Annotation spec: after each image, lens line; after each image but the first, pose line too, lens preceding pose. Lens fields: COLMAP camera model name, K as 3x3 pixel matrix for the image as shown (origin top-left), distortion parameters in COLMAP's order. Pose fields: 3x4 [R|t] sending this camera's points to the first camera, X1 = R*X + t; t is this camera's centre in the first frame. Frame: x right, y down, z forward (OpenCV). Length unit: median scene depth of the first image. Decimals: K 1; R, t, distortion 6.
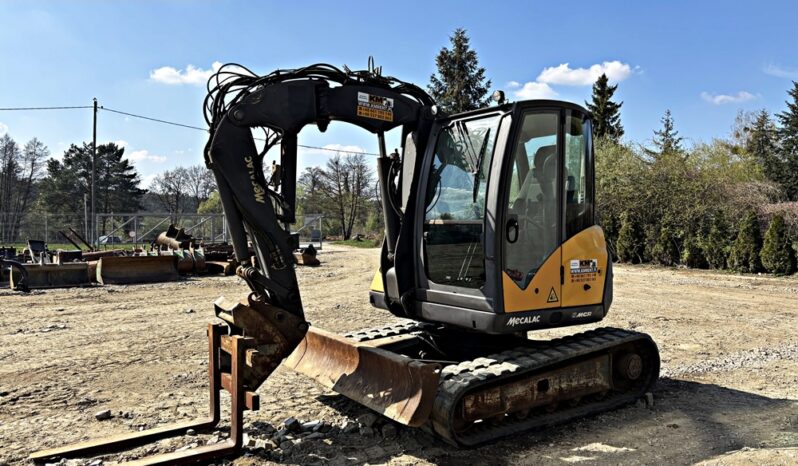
lens RADIAL K [[606.4, 0, 403.1], [0, 606.4, 232.8], [0, 0, 1]] dist [0.047617, -0.050575]
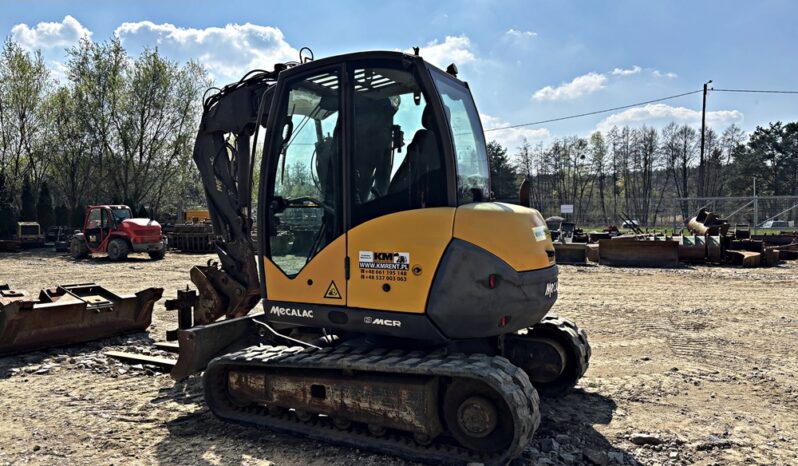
lens RADIAL K [[606.4, 0, 401.9], [0, 606.4, 232.2], [0, 0, 1]] dist [0.047617, -0.050575]
pose [[0.469907, 0.032108, -0.882132, 0.969180], [-0.010491, 0.999471, 0.030790, -0.004784], [0.882654, -0.005214, 0.469995, 0.645621]]
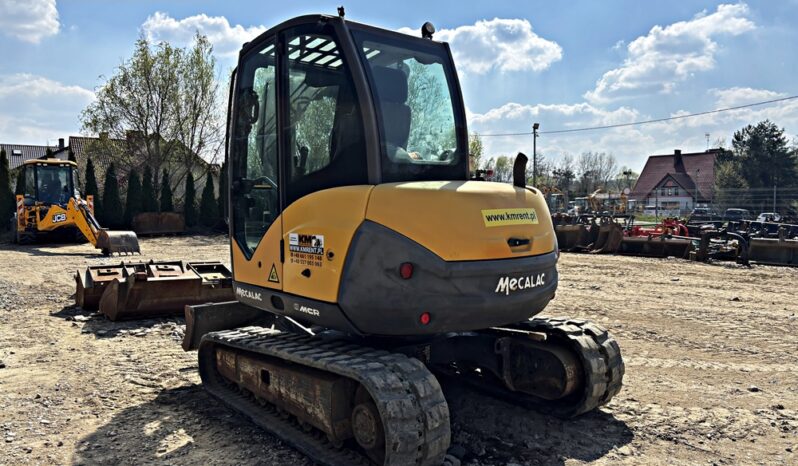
lens RADIAL K [[606.4, 0, 394.6], [0, 606.4, 234.1], [0, 0, 1]] dist [0.047617, -0.050575]
pose [[0.078260, 0.051423, -0.995606, 0.997996], [-0.013399, 0.998633, 0.050526, 0.006355], [0.996843, 0.009386, 0.078842, 1.028221]]
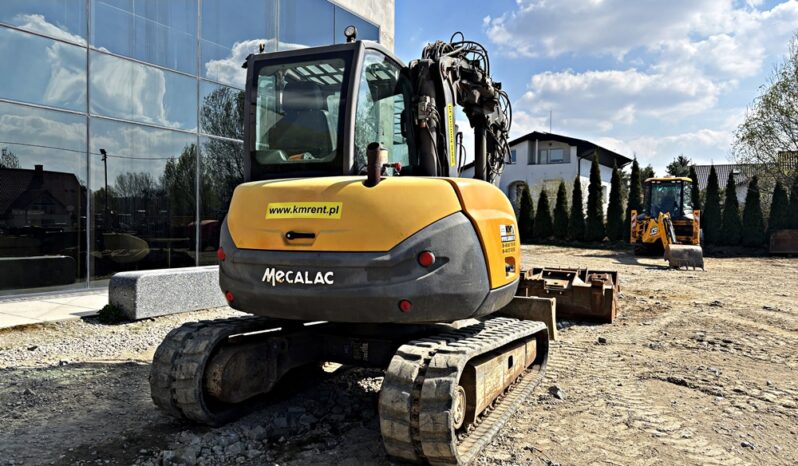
lens RADIAL K [[606.4, 0, 399.2], [0, 606.4, 233.0], [0, 0, 1]] dist [0.047617, -0.050575]
pose [[-0.861749, 0.005621, -0.507303, 0.568066], [-0.013820, 0.999307, 0.034549, 0.020545], [0.507146, 0.036783, -0.861075, 1.865149]]
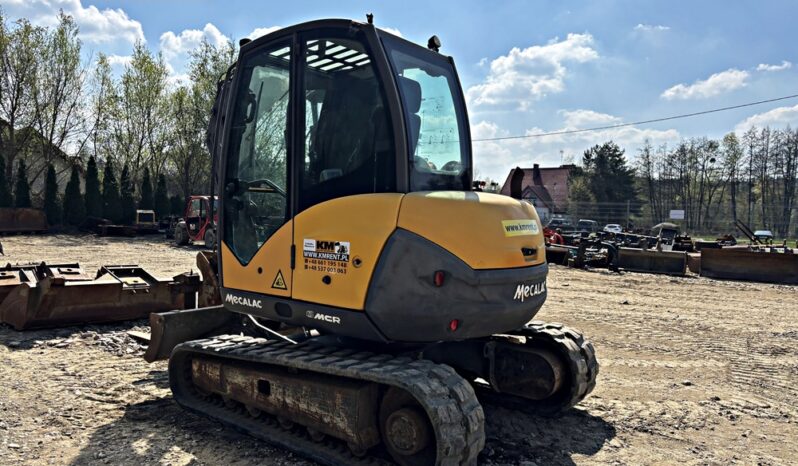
lens RADIAL K [[606.4, 0, 395.5], [0, 606.4, 234.3], [0, 0, 1]] dist [0.047617, -0.050575]
pose [[0.290309, 0.049675, -0.955643, 0.973811], [-0.043252, 0.998312, 0.038754, 0.006170], [0.955955, 0.030083, 0.291968, 0.855140]]
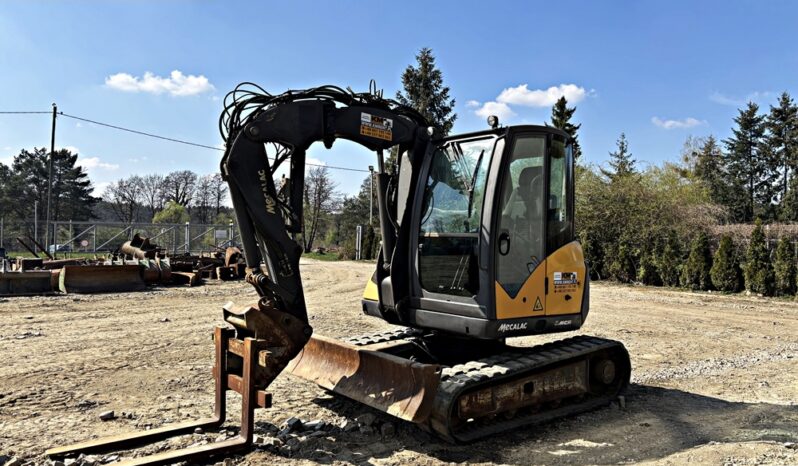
lens RADIAL K [[606.4, 0, 400.1], [0, 606.4, 233.6], [0, 0, 1]] dist [0.047617, -0.050575]
pose [[0.997748, 0.019509, 0.064178, -0.068010], [-0.018056, 0.999569, -0.023136, 0.005730], [-0.064602, 0.021925, 0.997670, -0.066712]]
